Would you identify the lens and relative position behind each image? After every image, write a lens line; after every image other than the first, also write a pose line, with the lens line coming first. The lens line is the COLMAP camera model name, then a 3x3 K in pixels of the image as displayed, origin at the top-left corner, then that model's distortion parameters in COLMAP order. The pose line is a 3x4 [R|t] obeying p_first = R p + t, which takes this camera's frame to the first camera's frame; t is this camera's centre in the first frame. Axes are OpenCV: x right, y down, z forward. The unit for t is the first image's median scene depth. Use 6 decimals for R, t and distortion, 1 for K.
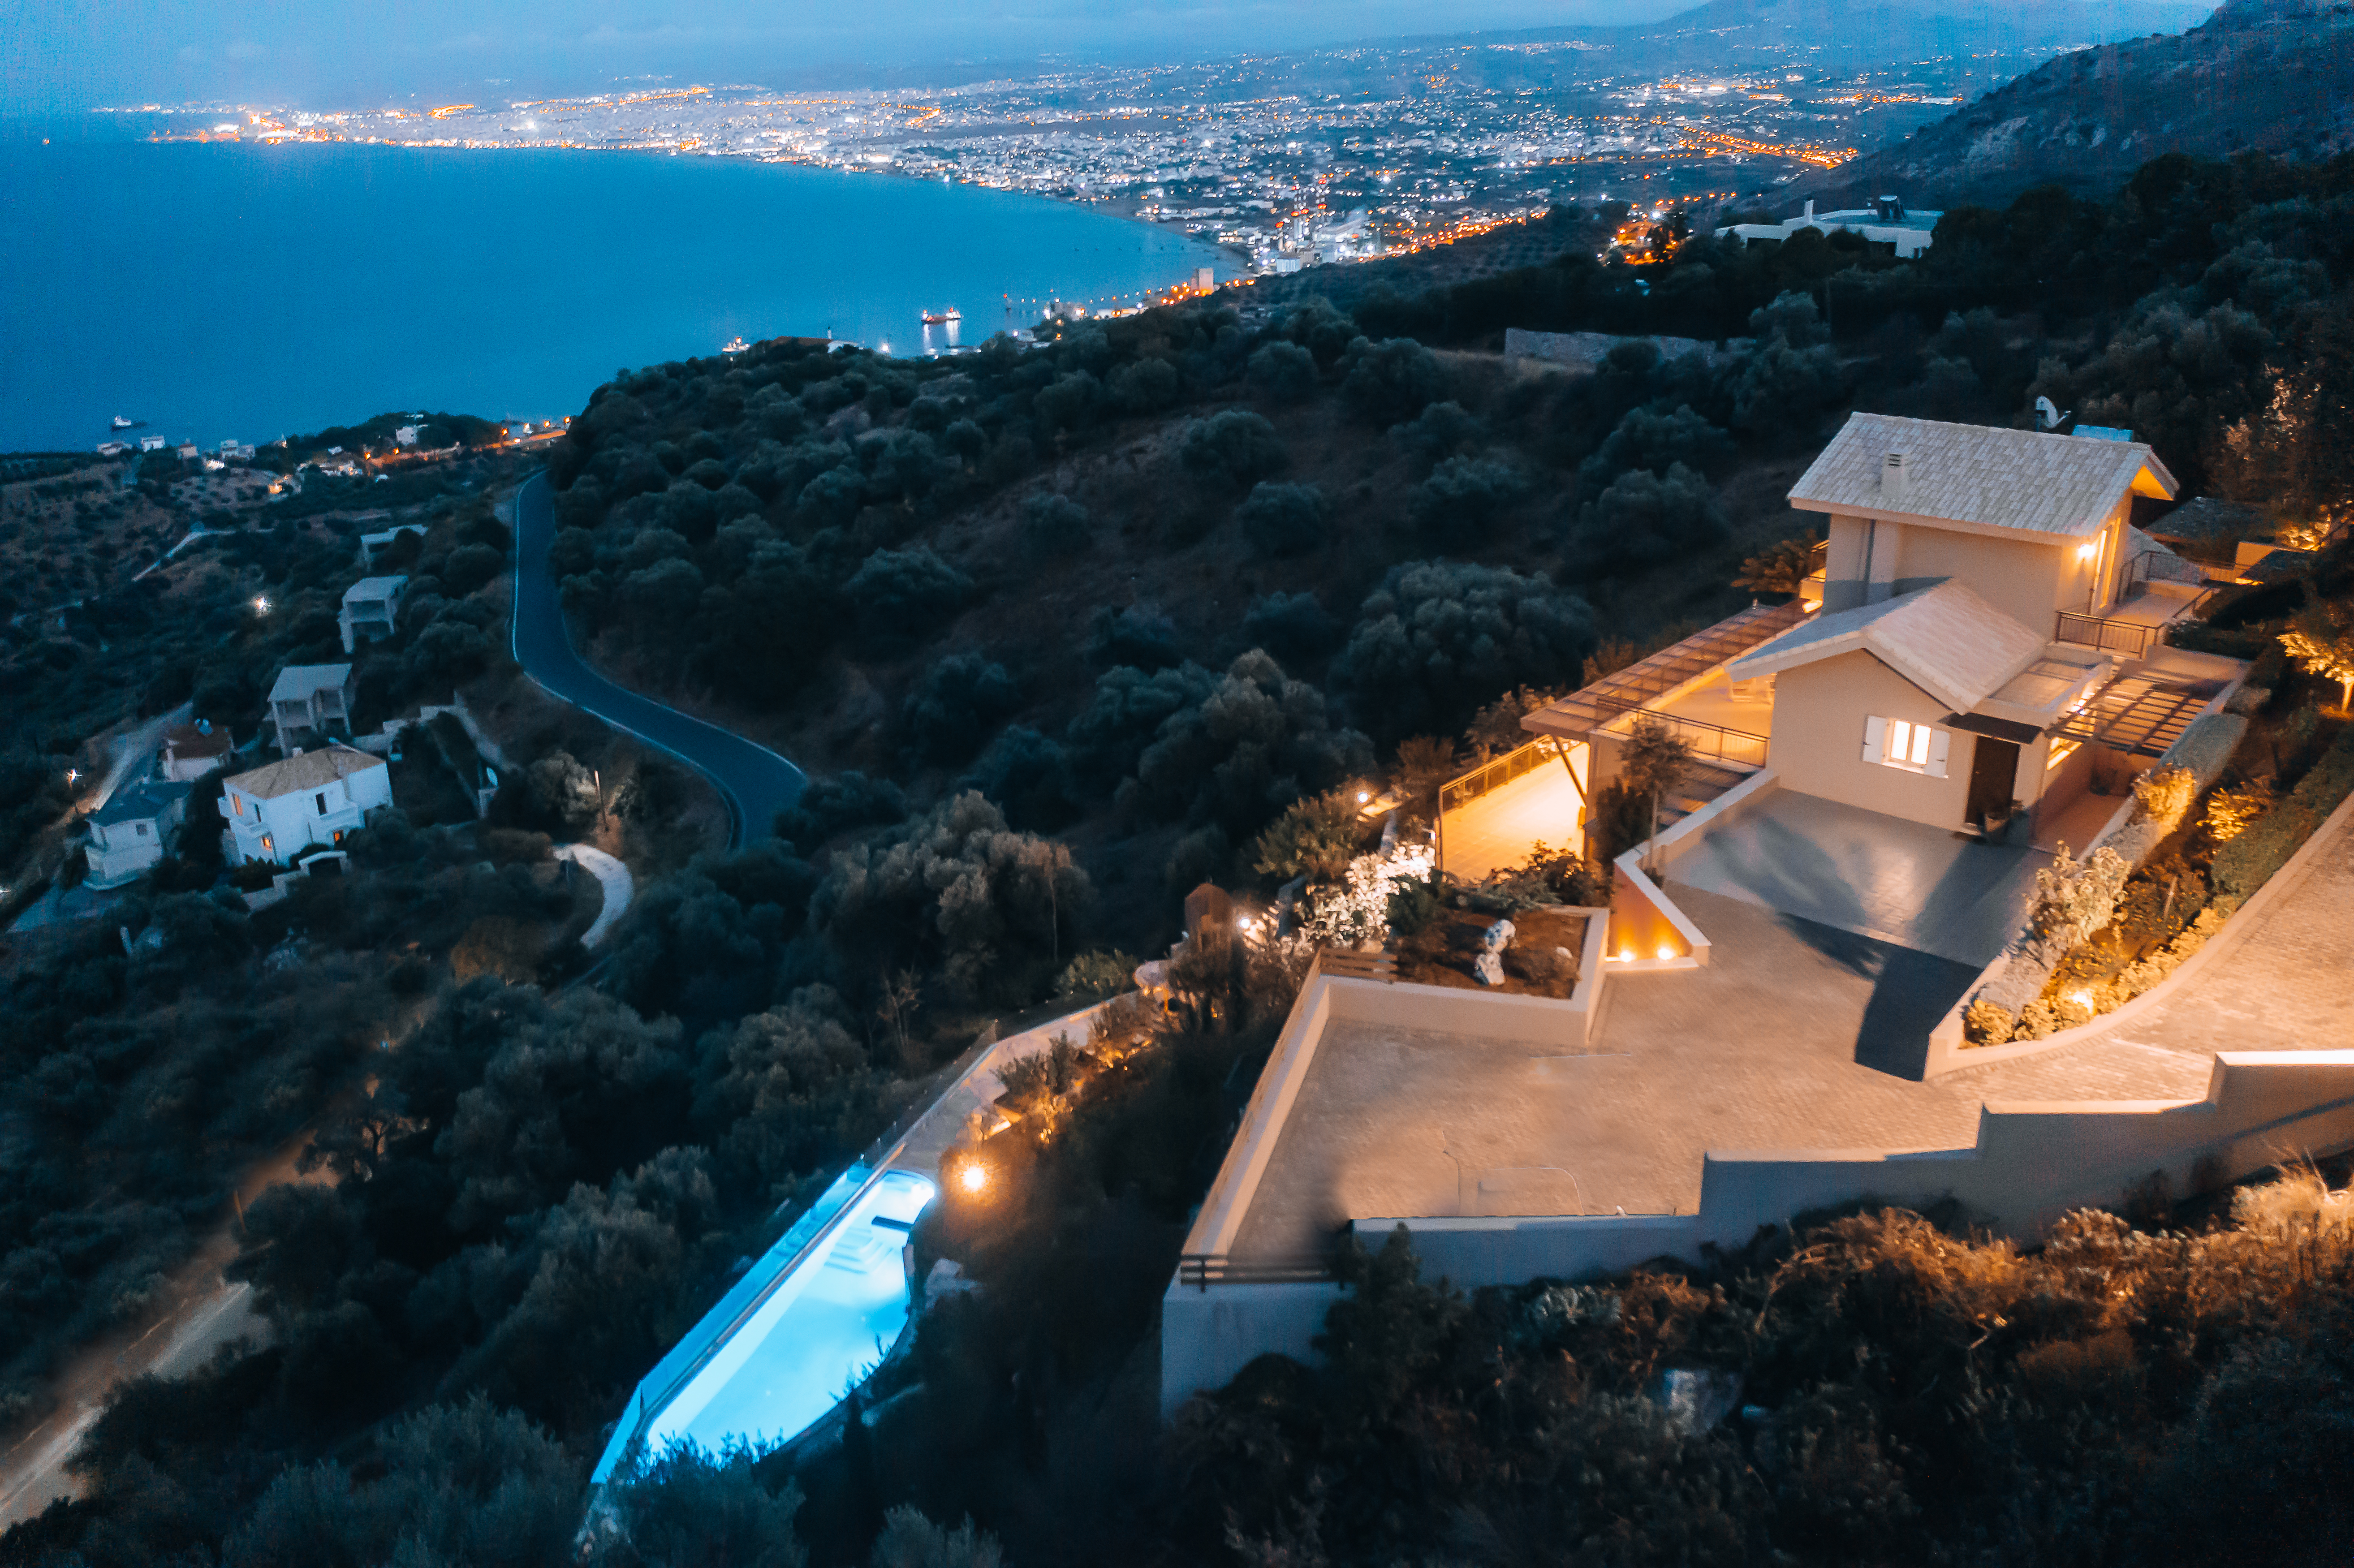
lens RADIAL K [[1925.4, 0, 1172.3], [0, 1925.4, 684.6], [0, 0, 1]] dist [-0.023988, -0.001784]
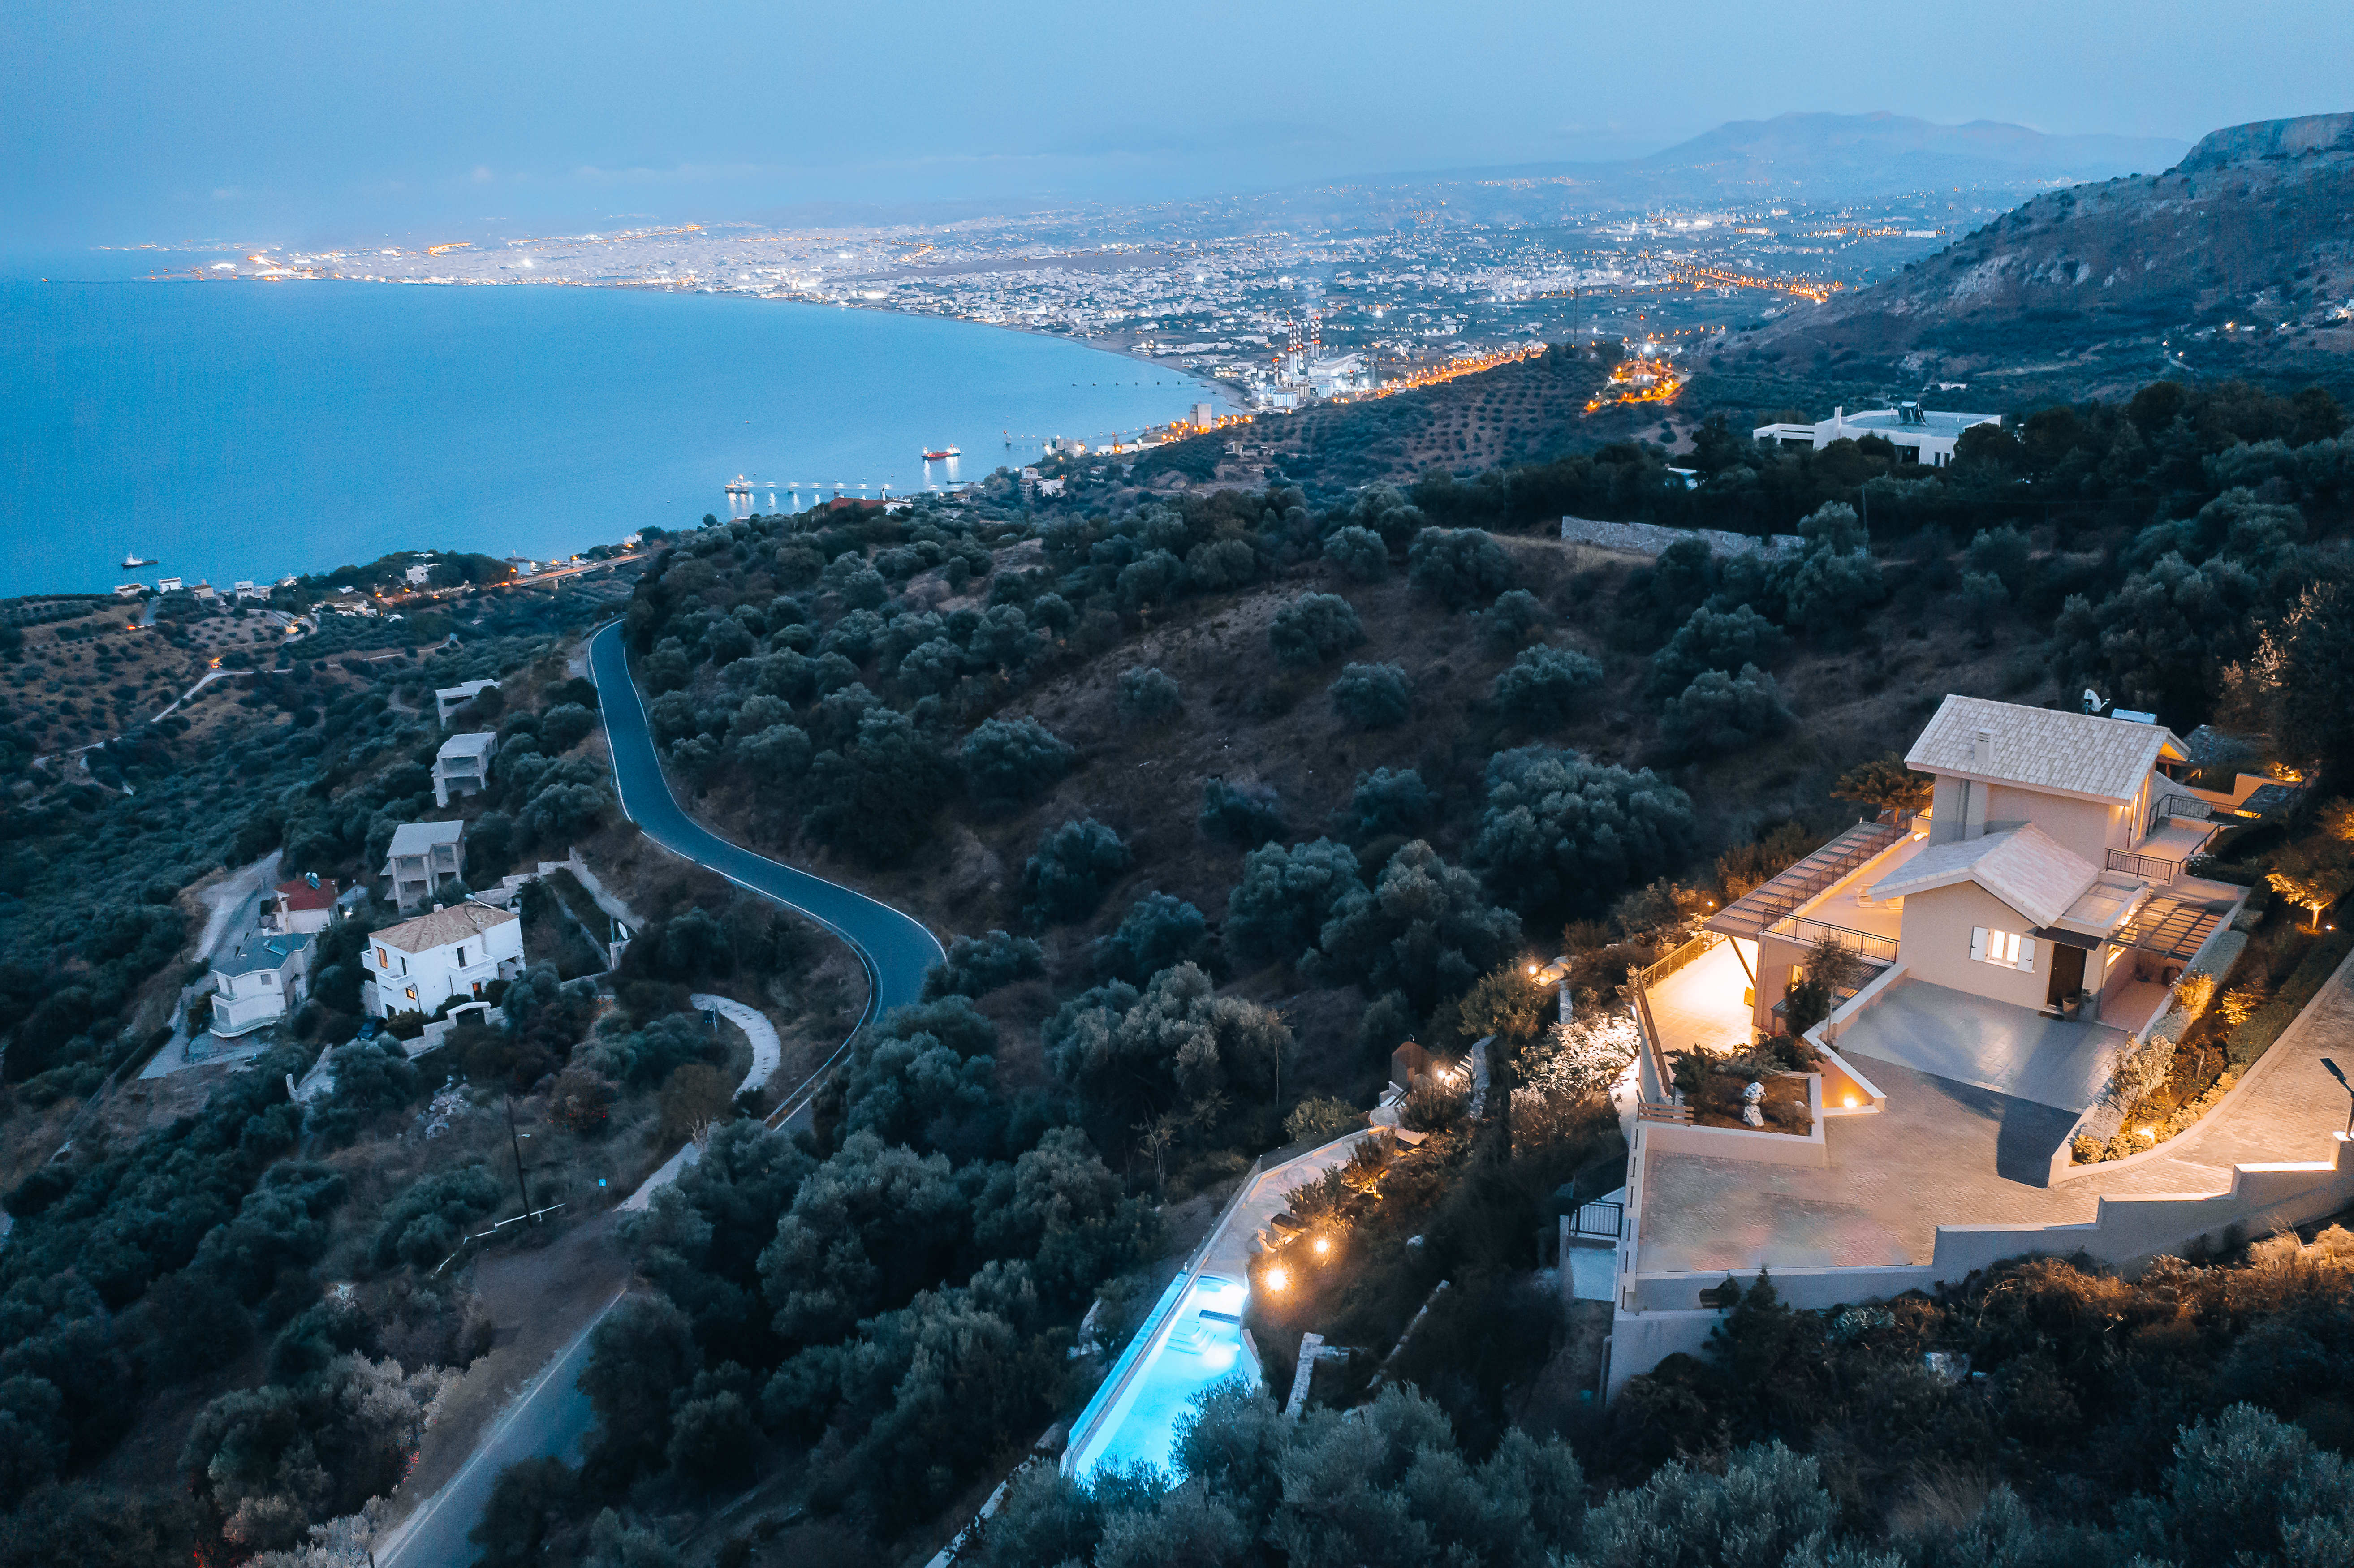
lens RADIAL K [[1925.4, 0, 1172.3], [0, 1925.4, 684.6], [0, 0, 1]] dist [-0.023988, -0.001784]
pose [[0.999980, -0.006280, -0.000108, -0.061172], [0.006258, 0.997641, -0.068366, -0.019085], [0.000538, 0.068364, 0.997660, -0.111754]]
